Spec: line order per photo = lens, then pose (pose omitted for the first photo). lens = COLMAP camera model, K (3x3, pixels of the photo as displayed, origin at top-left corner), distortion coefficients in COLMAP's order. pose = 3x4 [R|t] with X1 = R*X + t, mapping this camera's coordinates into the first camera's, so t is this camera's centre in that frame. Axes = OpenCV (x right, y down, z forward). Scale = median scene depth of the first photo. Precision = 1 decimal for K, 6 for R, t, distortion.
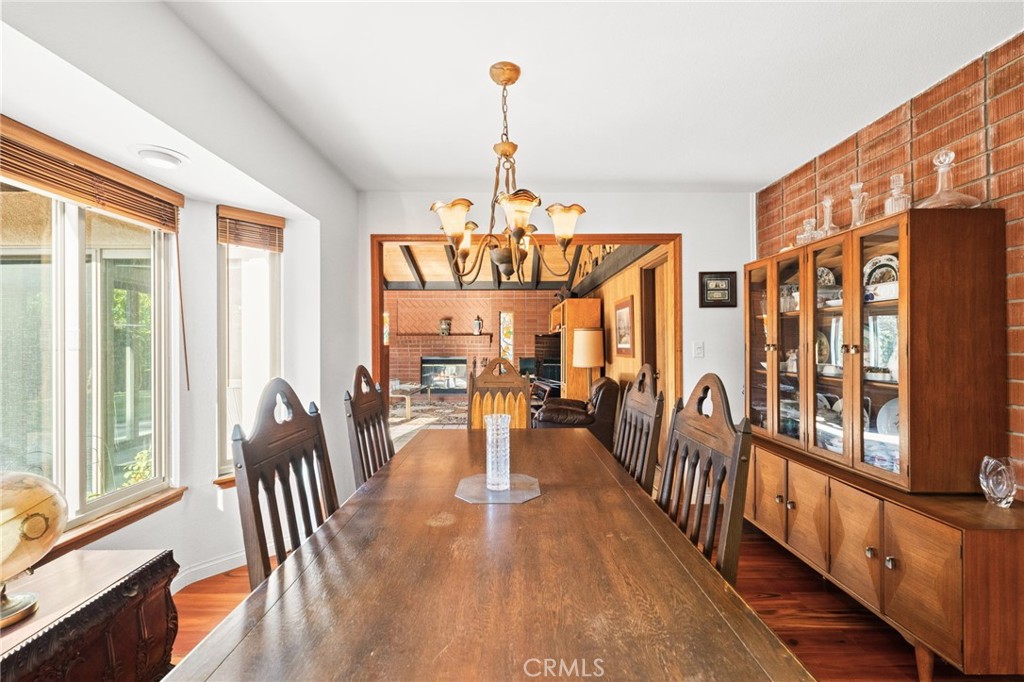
lens RADIAL K [[402.1, 0, 510.4], [0, 402.1, 340.6], [0, 0, 1]] dist [0.002988, 0.000294]
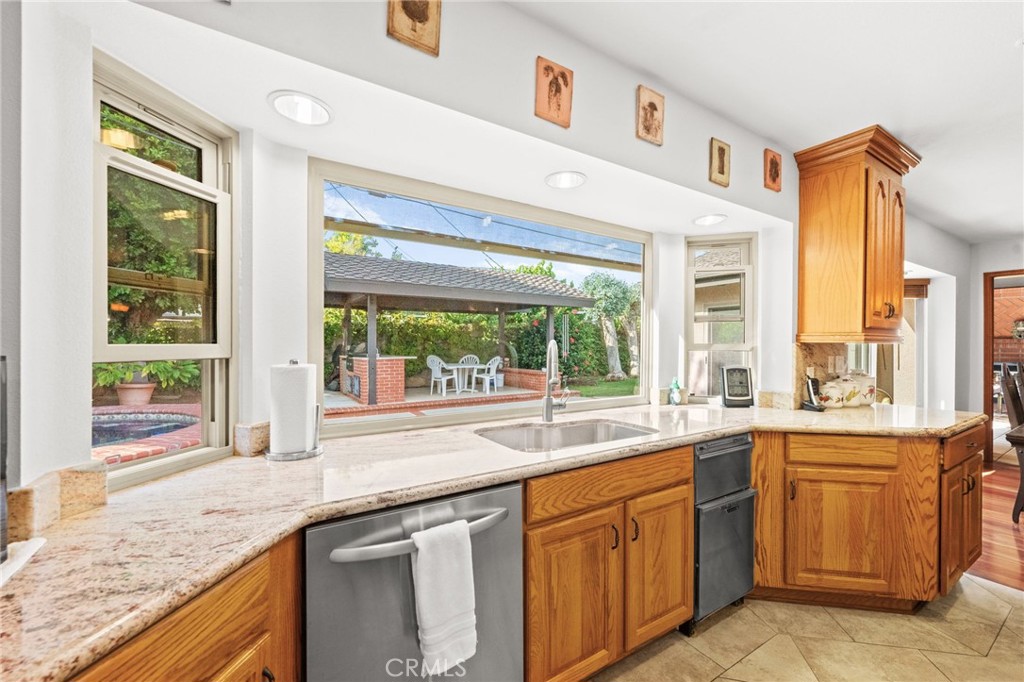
lens RADIAL K [[402.1, 0, 503.6], [0, 402.1, 344.5], [0, 0, 1]] dist [0.002988, 0.000294]
pose [[0.529246, 0.003970, -0.848459, -0.008896], [0.001722, 0.999982, 0.005753, -0.006446], [0.848466, -0.004506, 0.529230, -0.408457]]
